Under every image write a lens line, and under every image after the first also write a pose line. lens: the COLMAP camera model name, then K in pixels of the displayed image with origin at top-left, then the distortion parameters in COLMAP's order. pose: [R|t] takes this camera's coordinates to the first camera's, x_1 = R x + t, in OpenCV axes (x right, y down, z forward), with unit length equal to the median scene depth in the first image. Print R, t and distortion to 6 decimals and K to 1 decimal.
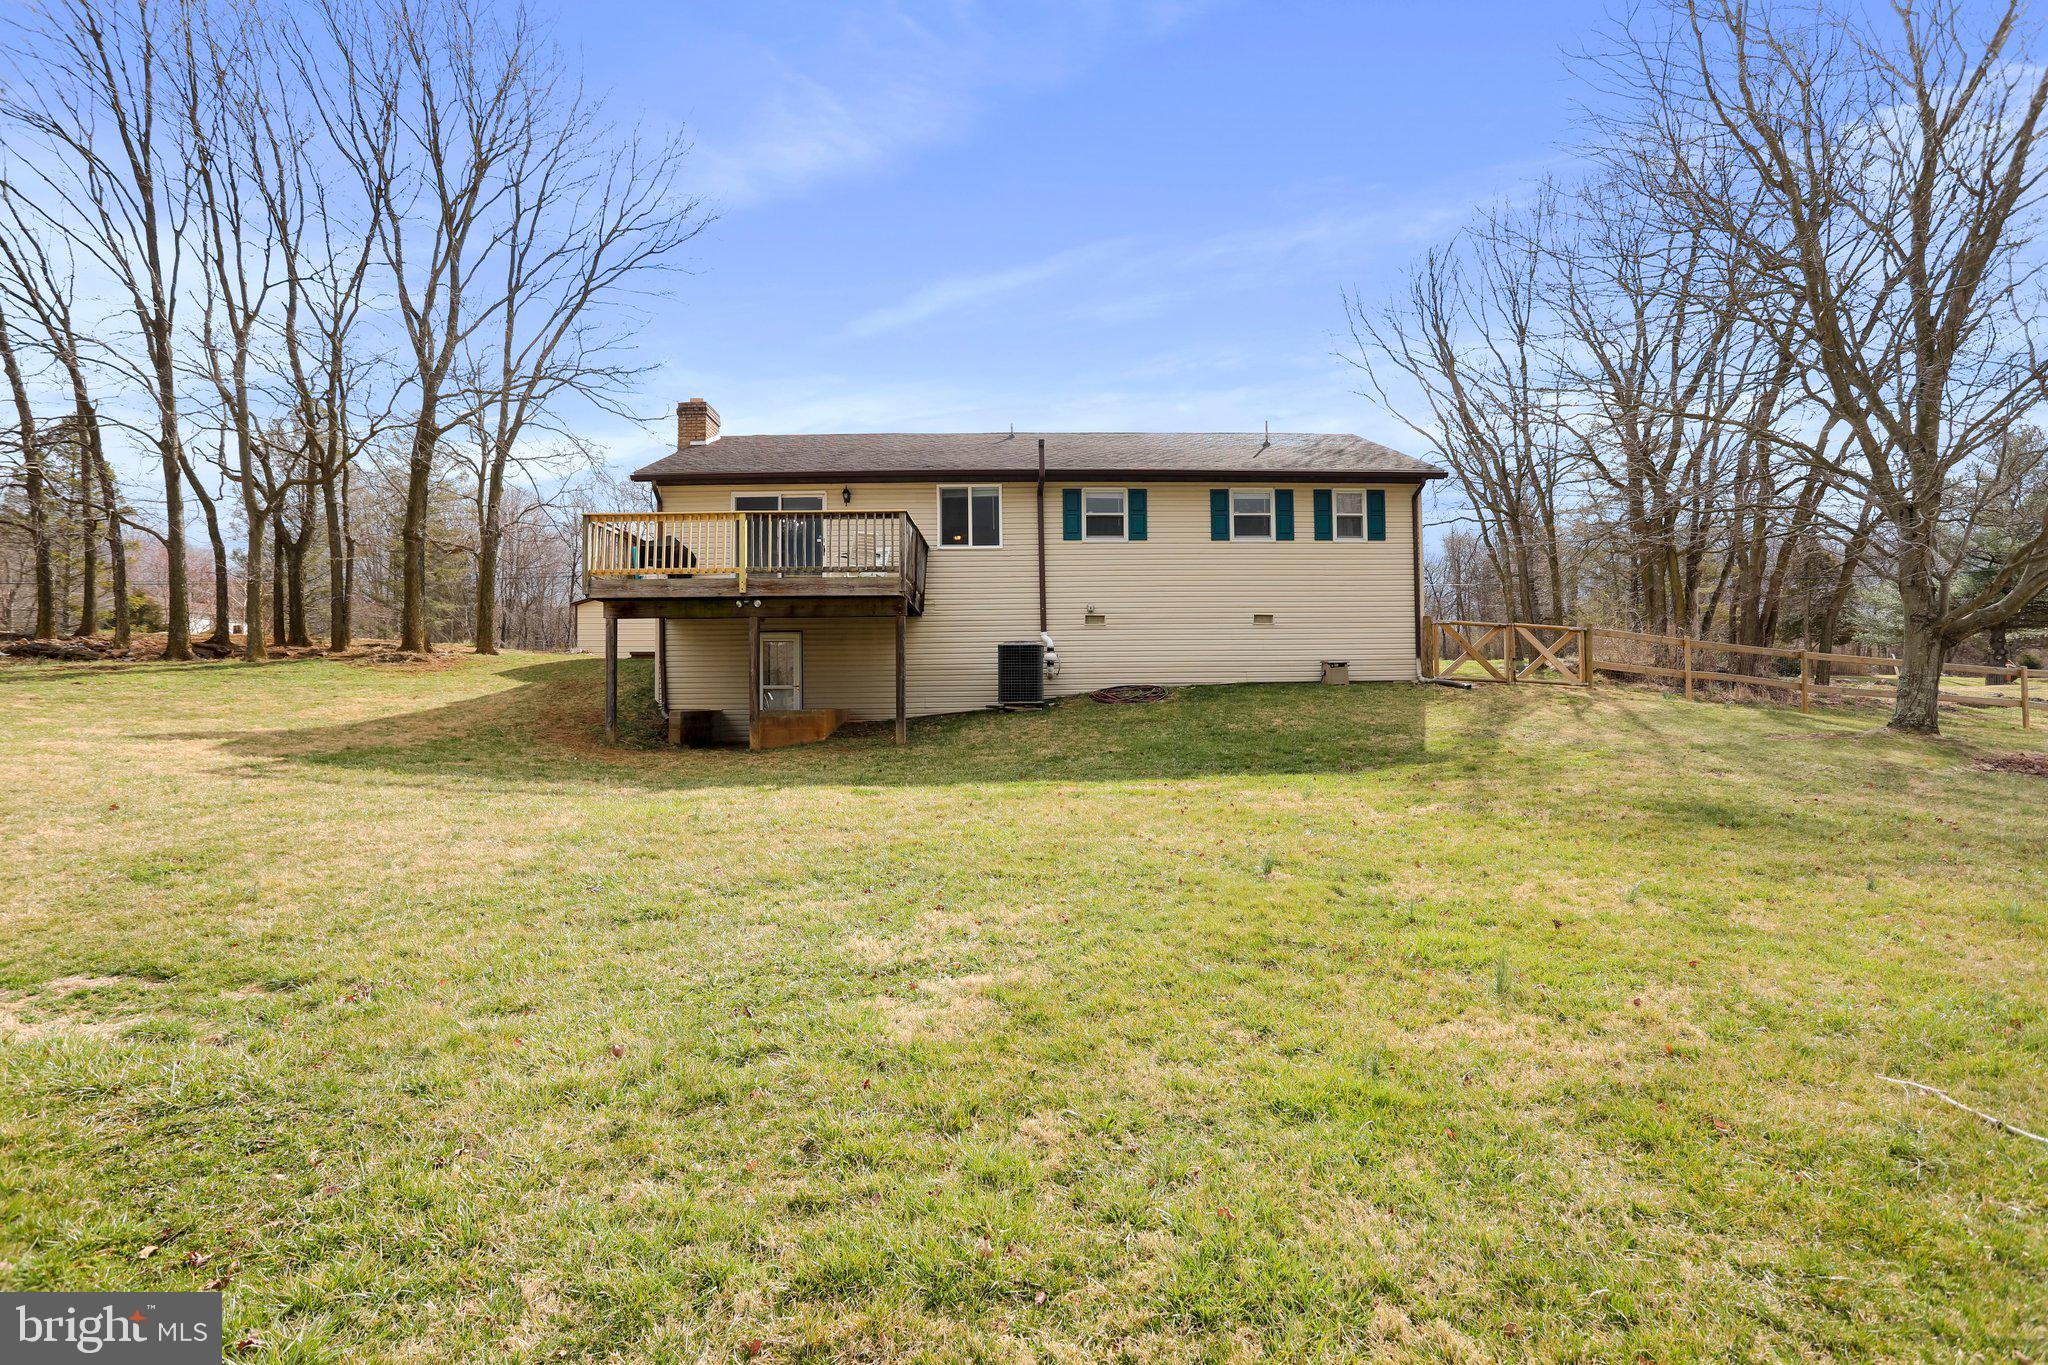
lens RADIAL K [[999.0, 0, 1018.9], [0, 999.0, 684.0], [0, 0, 1]] dist [-0.037348, 0.013755]
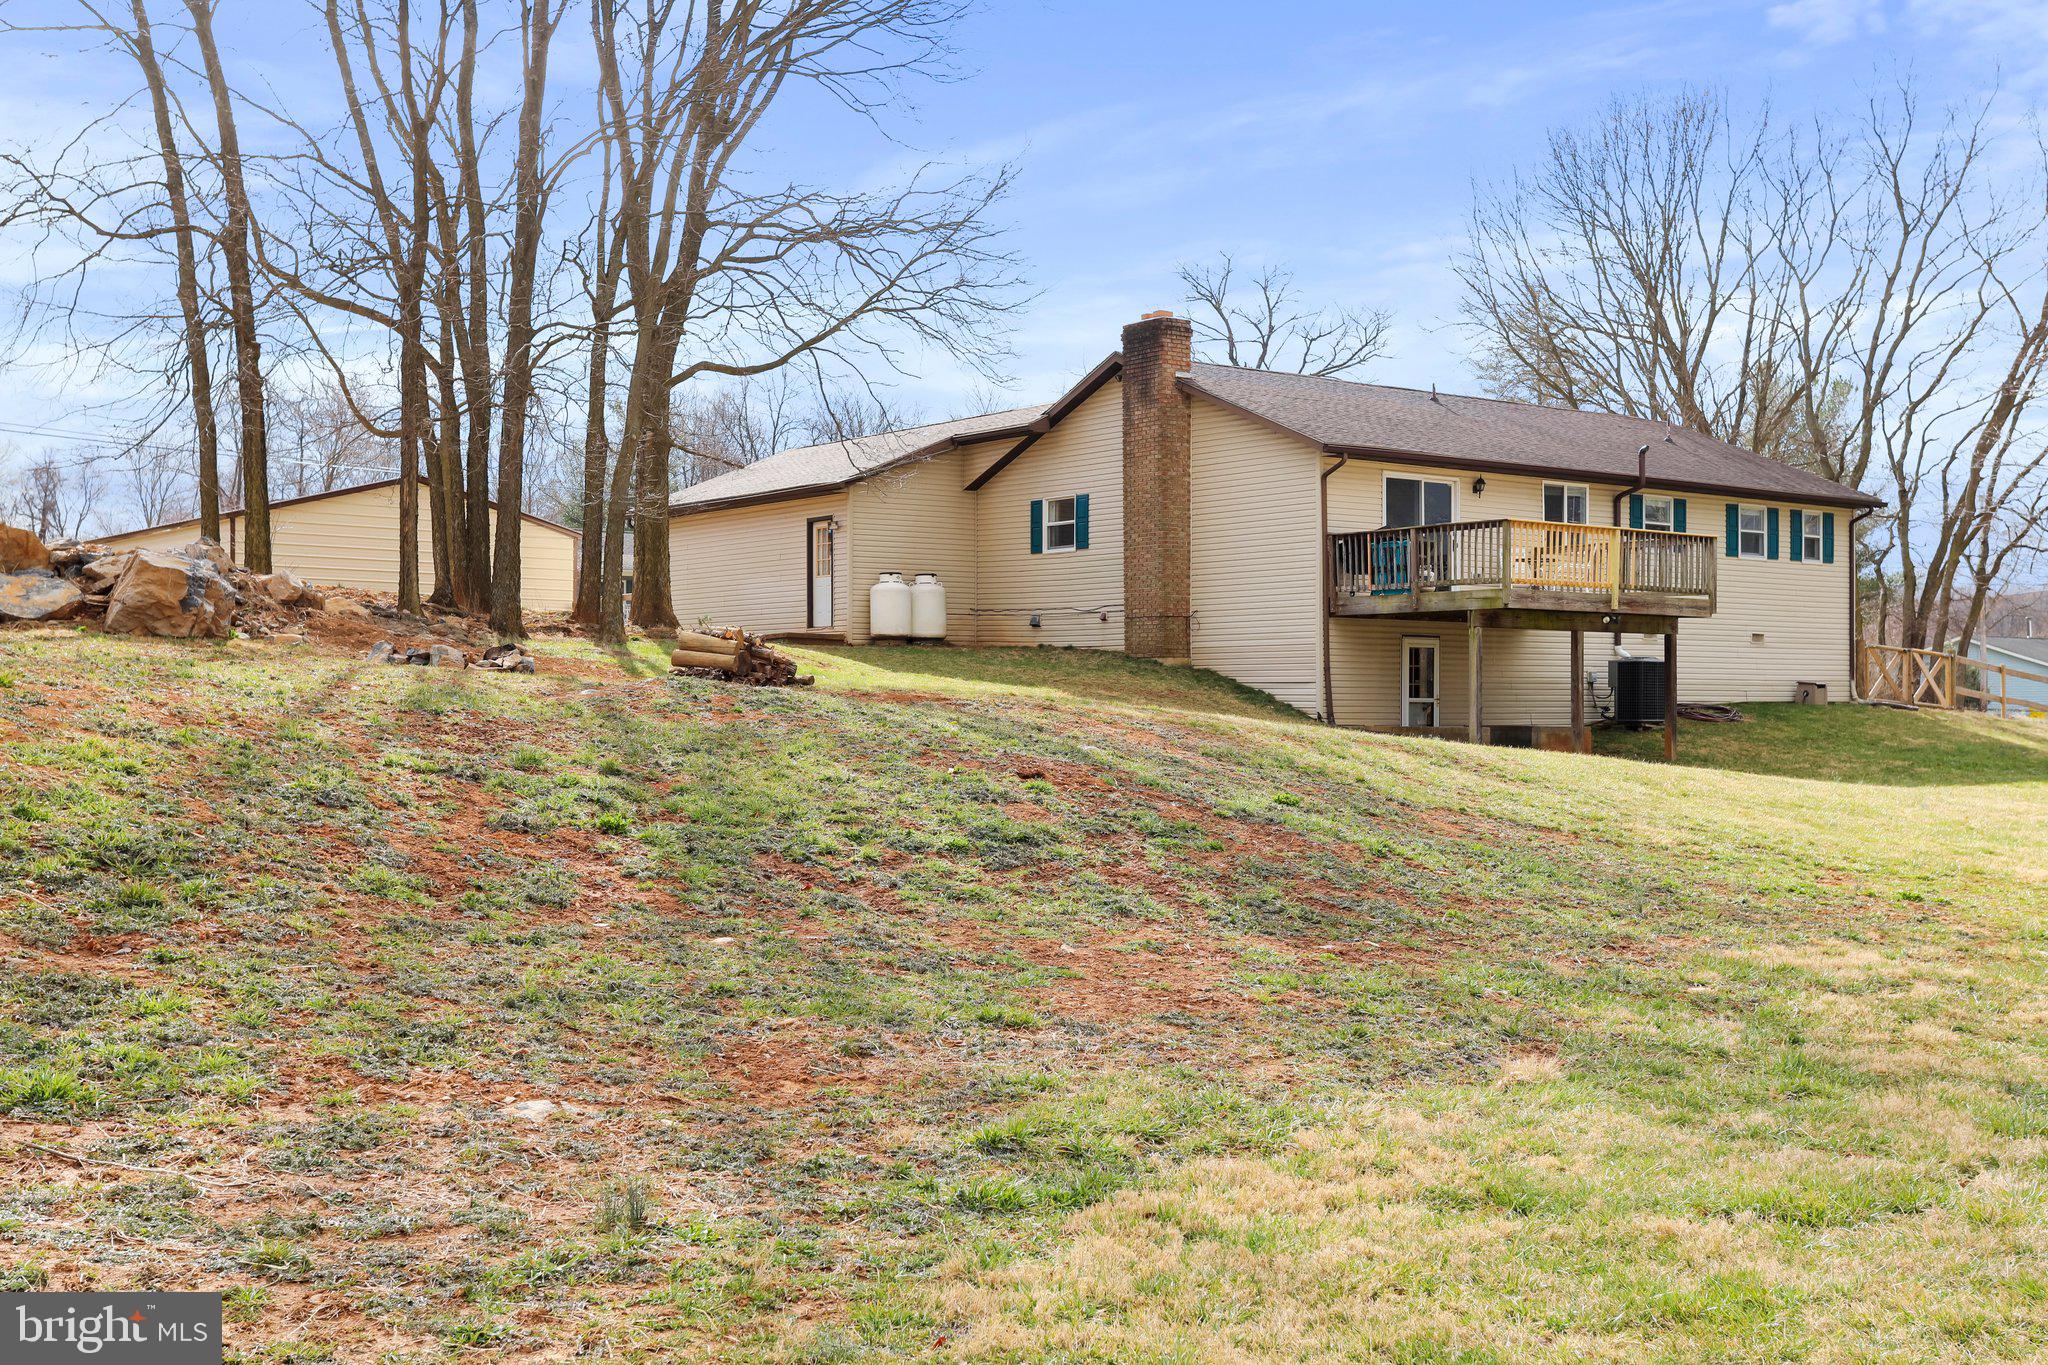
lens RADIAL K [[2229.7, 0, 1028.3], [0, 2229.7, 682.1], [0, 0, 1]] dist [0.095110, 0.000000]
pose [[0.810180, 0.018689, 0.585883, -1.644042], [0.001498, 0.999422, -0.033952, 0.052380], [-0.586179, 0.028385, 0.809684, -0.372174]]
